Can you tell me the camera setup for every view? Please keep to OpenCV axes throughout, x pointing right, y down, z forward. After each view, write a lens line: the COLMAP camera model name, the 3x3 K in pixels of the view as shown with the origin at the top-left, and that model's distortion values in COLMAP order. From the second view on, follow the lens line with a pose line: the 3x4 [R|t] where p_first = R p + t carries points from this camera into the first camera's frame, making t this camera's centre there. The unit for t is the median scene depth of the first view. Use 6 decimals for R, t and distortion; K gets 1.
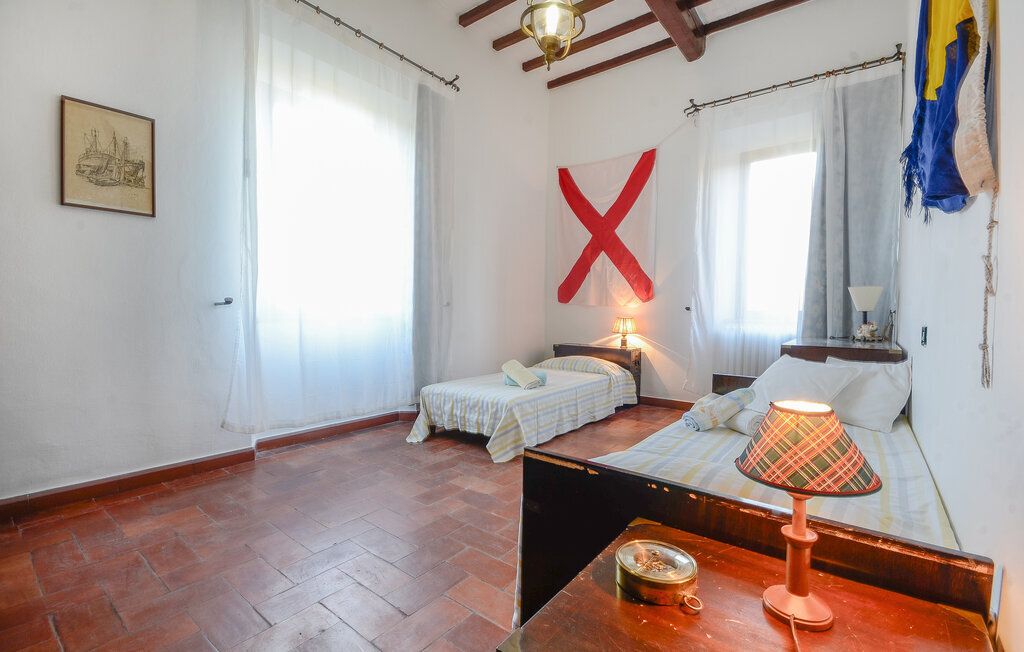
lens RADIAL K [[455.8, 0, 512.0], [0, 455.8, 326.0], [0, 0, 1]] dist [0.001729, 0.000150]
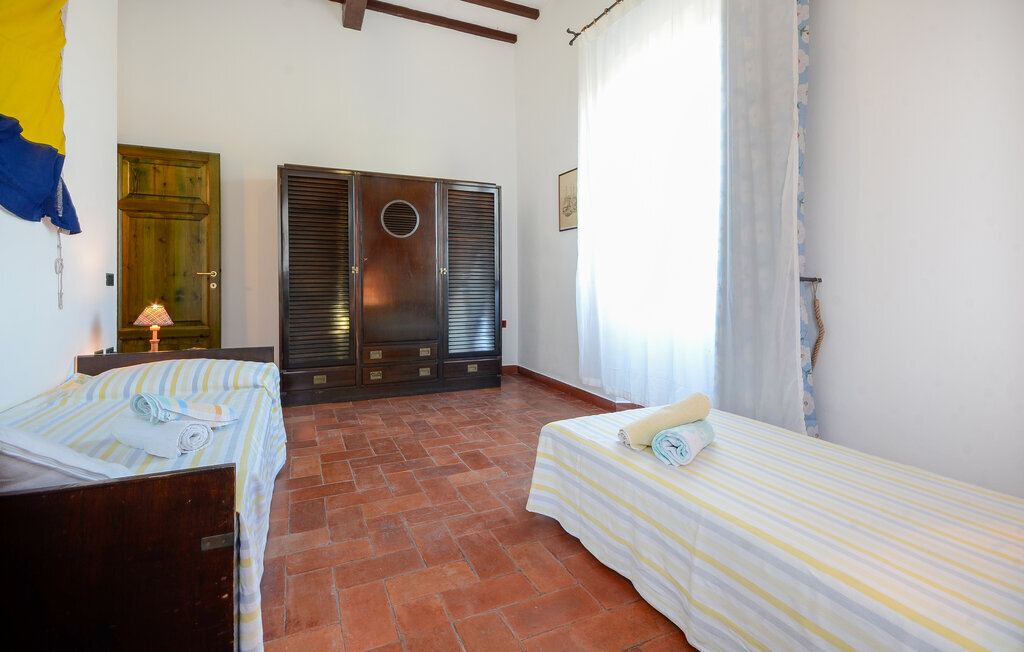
lens RADIAL K [[467.2, 0, 511.5], [0, 467.2, 295.4], [0, 0, 1]] dist [0.000909, 0.000144]
pose [[-0.468754, 0.007646, -0.883295, 0.532327], [-0.032943, 0.999116, 0.026131, -0.028283], [0.882714, 0.041348, -0.468088, 1.113564]]
